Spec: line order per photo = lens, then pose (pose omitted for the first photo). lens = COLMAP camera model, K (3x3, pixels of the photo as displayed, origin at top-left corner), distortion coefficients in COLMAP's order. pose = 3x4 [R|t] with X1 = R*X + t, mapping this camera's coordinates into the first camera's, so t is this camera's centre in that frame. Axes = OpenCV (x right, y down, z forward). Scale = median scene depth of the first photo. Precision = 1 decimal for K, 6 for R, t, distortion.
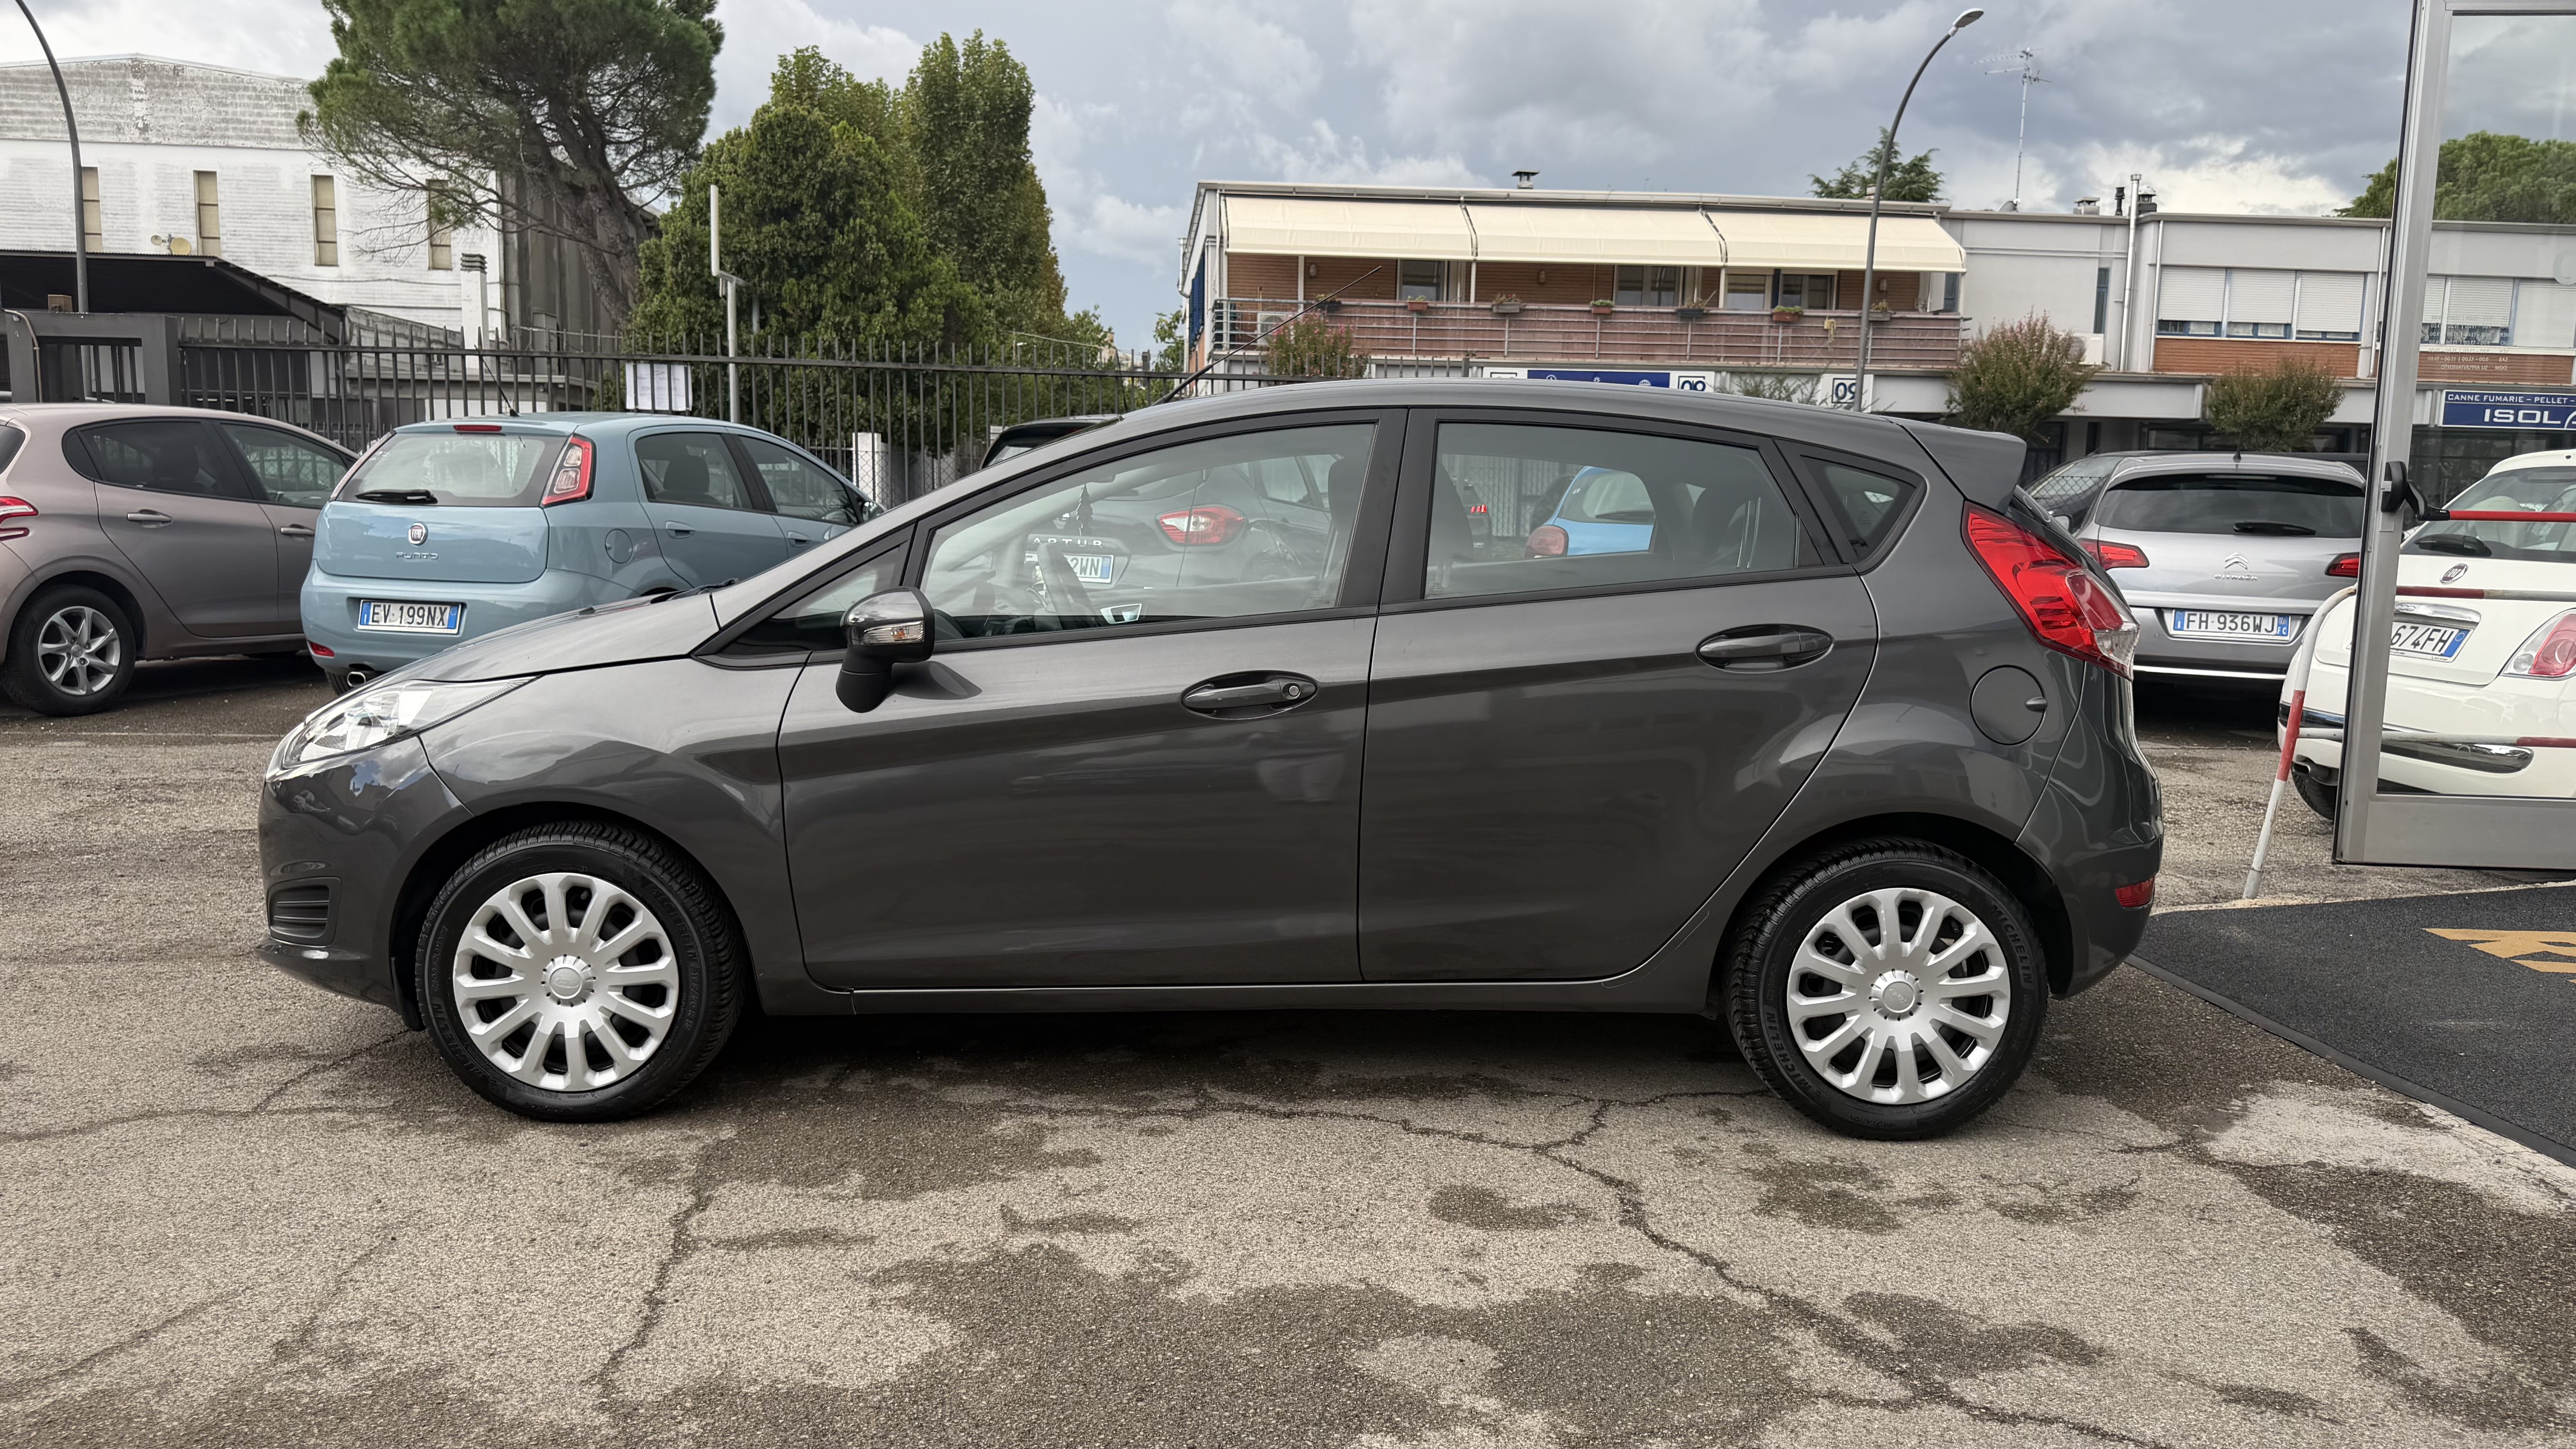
lens RADIAL K [[1789.9, 0, 1277.7], [0, 1789.9, 777.5], [0, 0, 1]] dist [0.050075, -0.067823]
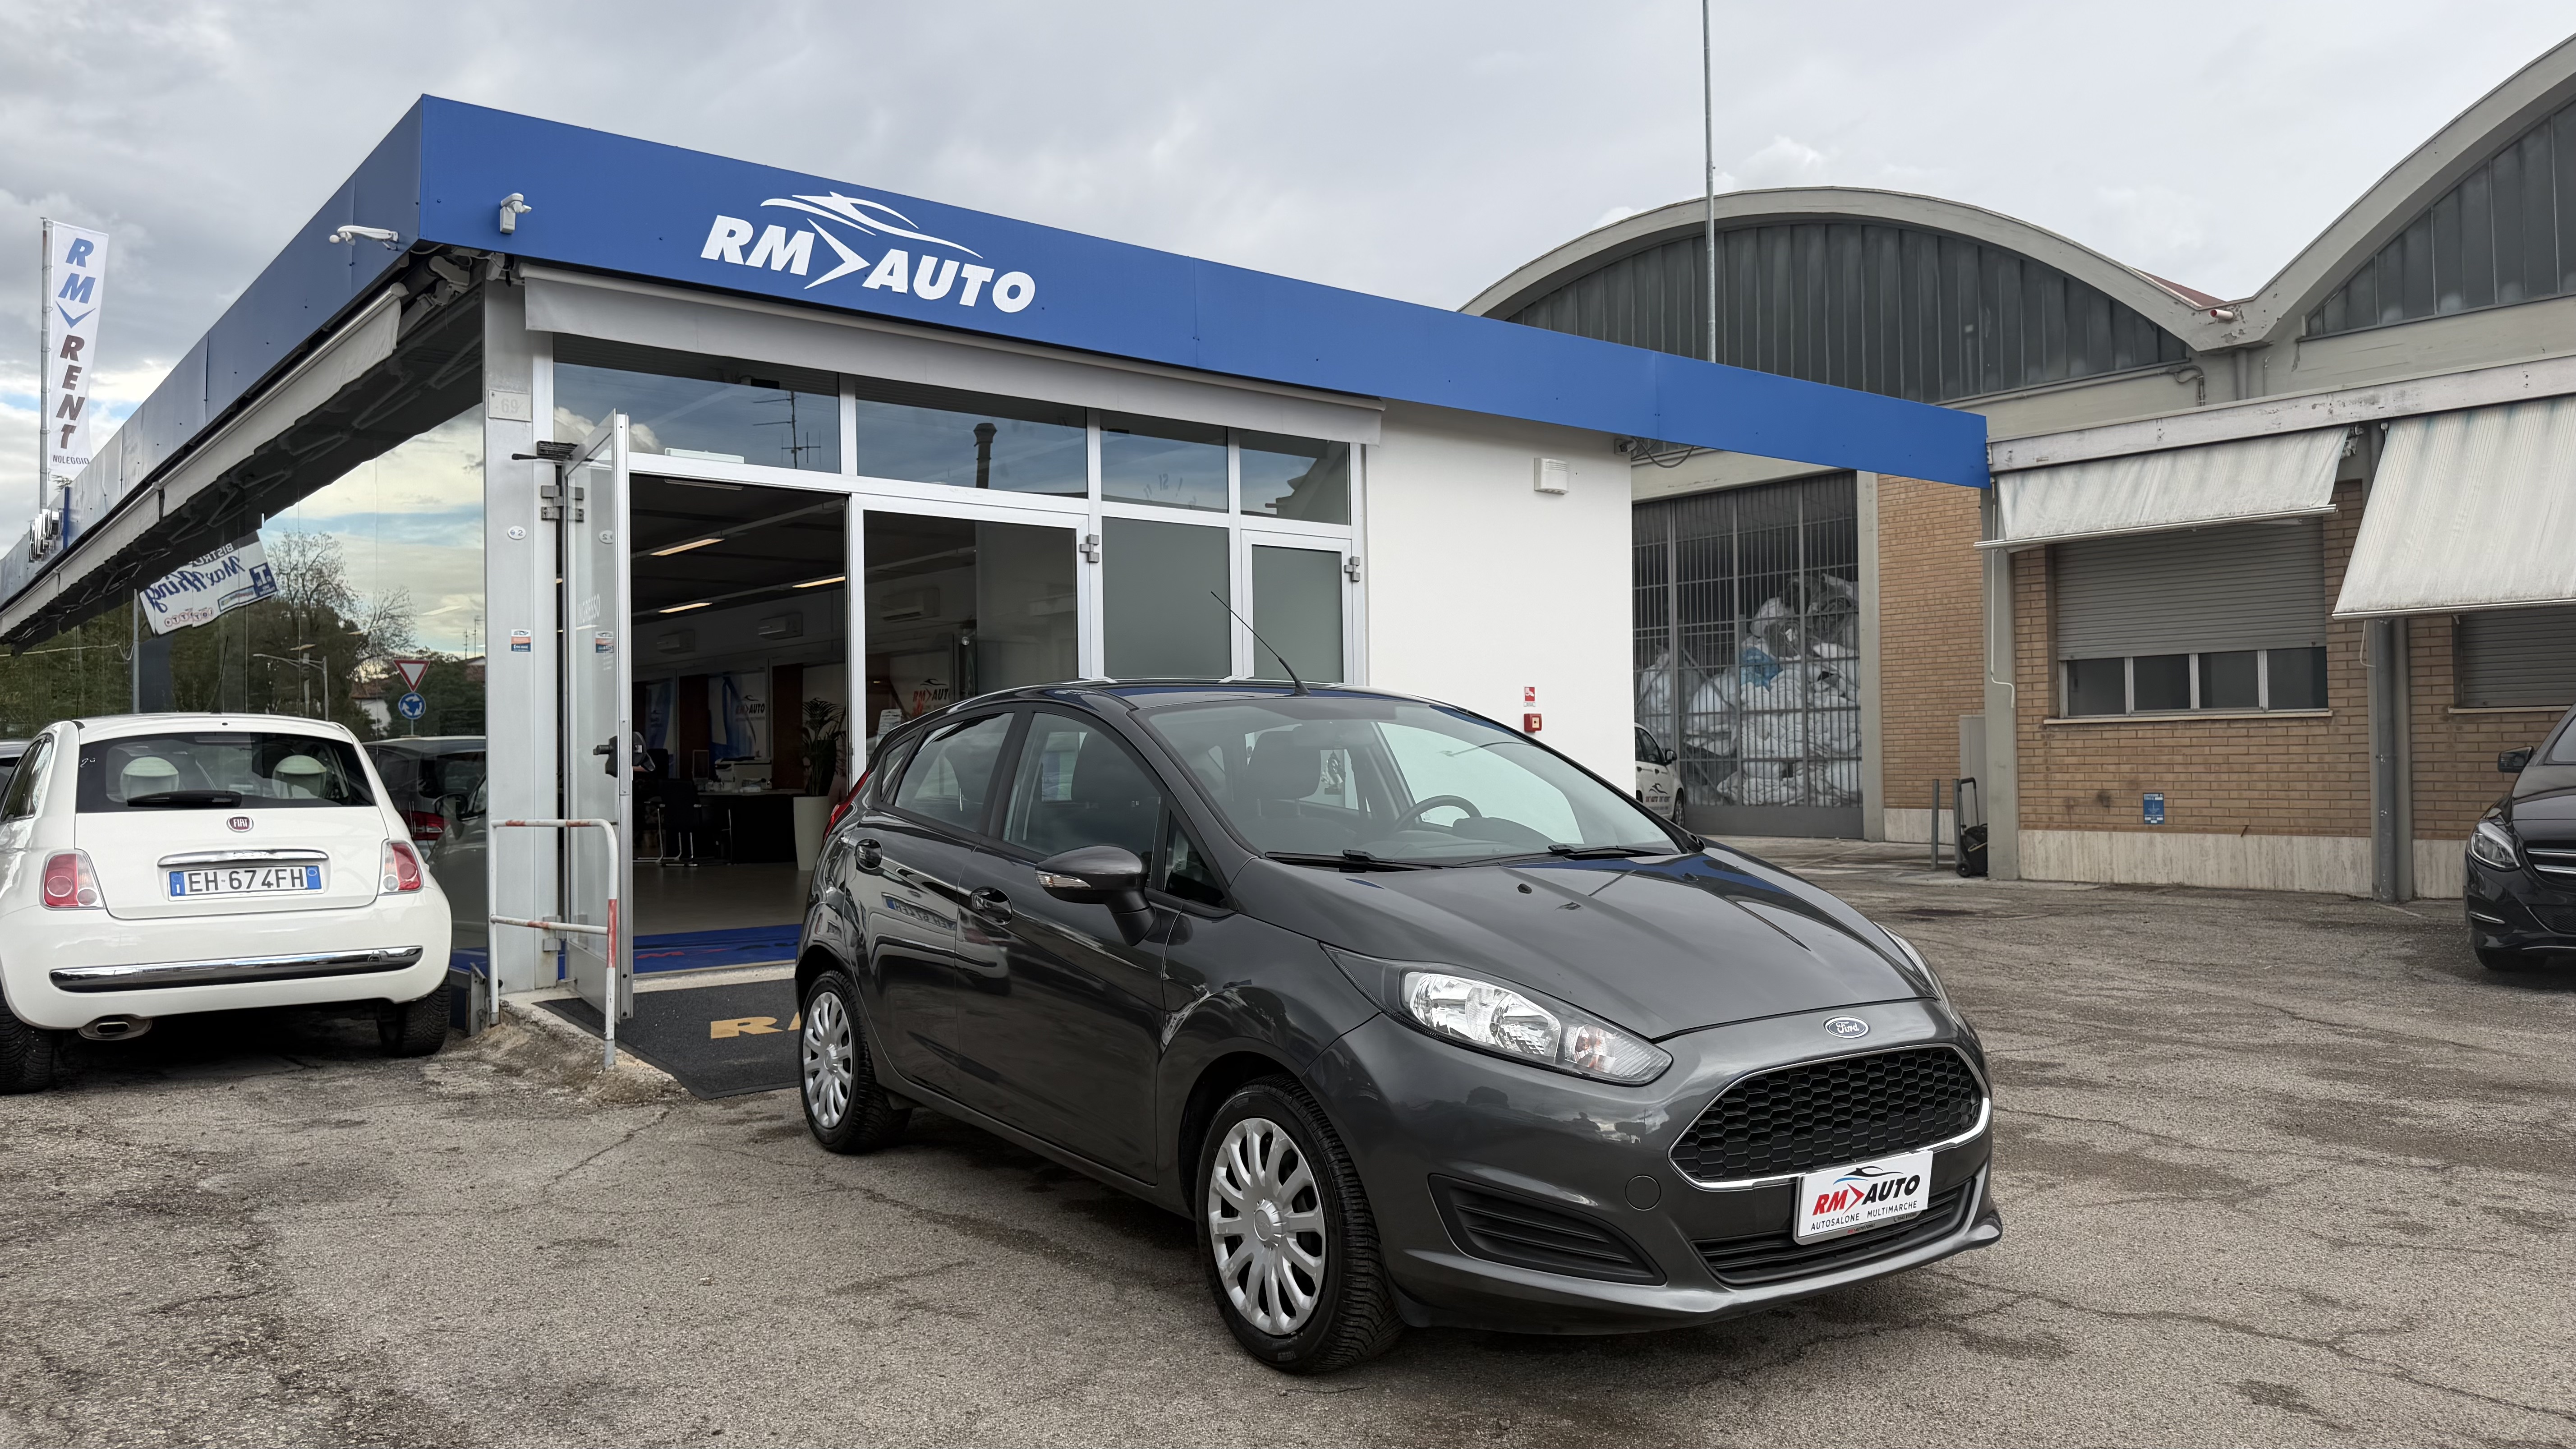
lens RADIAL K [[1811.7, 0, 1275.2], [0, 1811.7, 752.2], [0, 0, 1]] dist [0.088615, -0.126469]
pose [[-0.564088, -0.008809, 0.825668, -1.291369], [0.128341, 0.986855, 0.098211, -0.347779], [-0.815680, 0.161366, -0.555543, 2.032888]]
